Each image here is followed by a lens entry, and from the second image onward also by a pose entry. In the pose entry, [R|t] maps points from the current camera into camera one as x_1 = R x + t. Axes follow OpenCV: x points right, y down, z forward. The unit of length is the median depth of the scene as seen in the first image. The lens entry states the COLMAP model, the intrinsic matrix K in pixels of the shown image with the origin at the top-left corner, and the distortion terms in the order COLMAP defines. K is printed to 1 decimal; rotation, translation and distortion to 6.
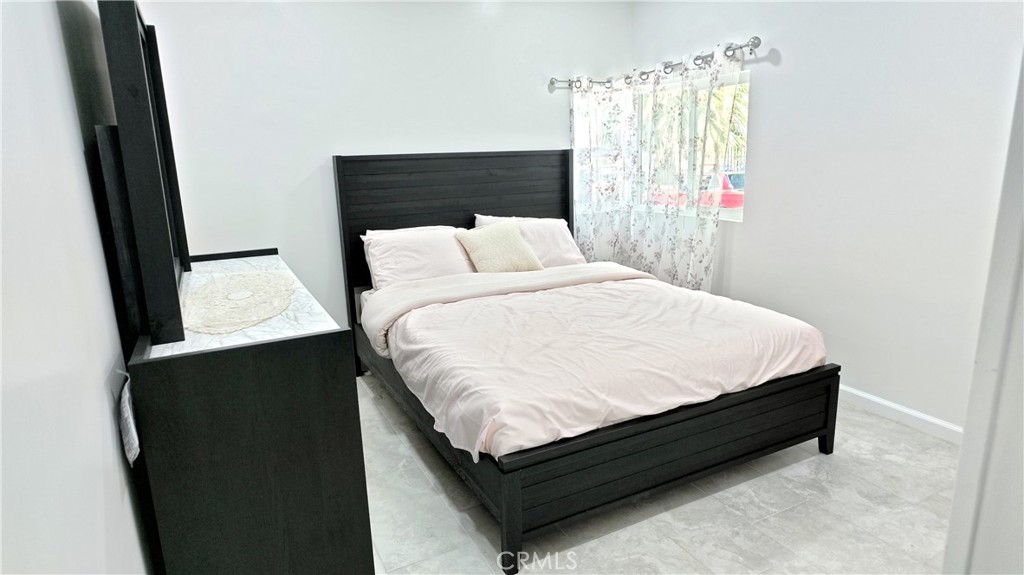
lens RADIAL K [[587.1, 0, 510.2], [0, 587.1, 291.7], [0, 0, 1]] dist [0.004608, -0.004698]
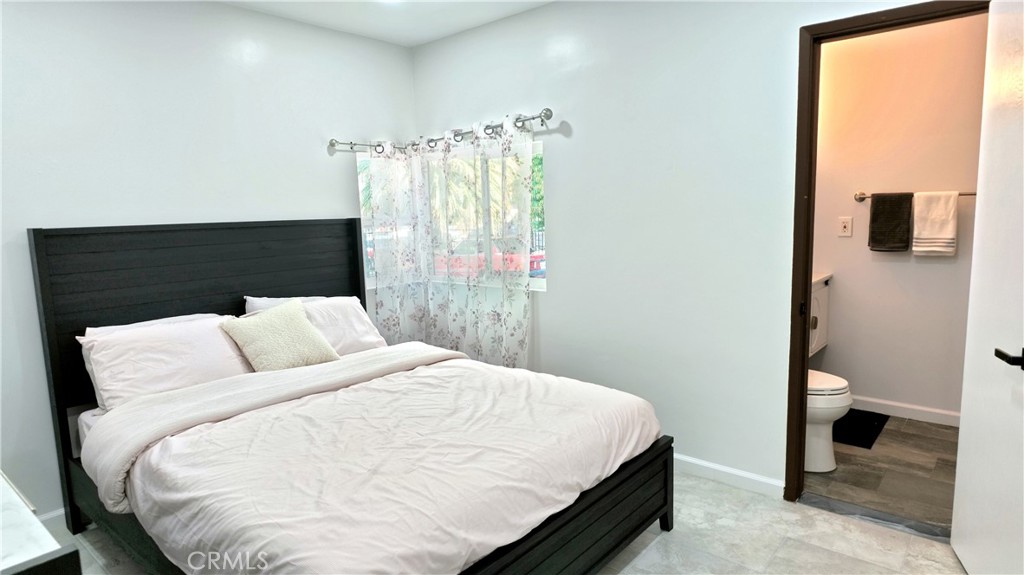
lens RADIAL K [[587.1, 0, 509.7], [0, 587.1, 290.0], [0, 0, 1]] dist [0.004608, -0.004698]
pose [[0.921465, -0.048084, 0.385473, -0.043070], [0.090066, 0.991715, -0.091596, -0.041056], [-0.377875, 0.119120, 0.918162, 0.138522]]
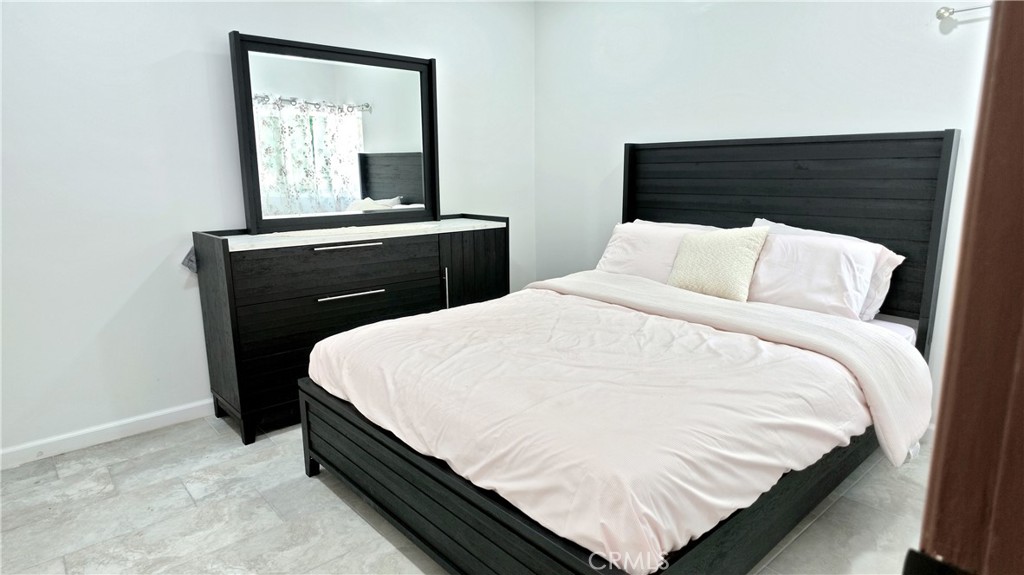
lens RADIAL K [[587.1, 0, 513.1], [0, 587.1, 291.0], [0, 0, 1]] dist [0.004608, -0.004698]
pose [[0.254647, 0.224757, -0.940553, 0.728657], [-0.221644, 0.960289, 0.169465, -0.122160], [0.941291, 0.165314, 0.294351, 0.594131]]
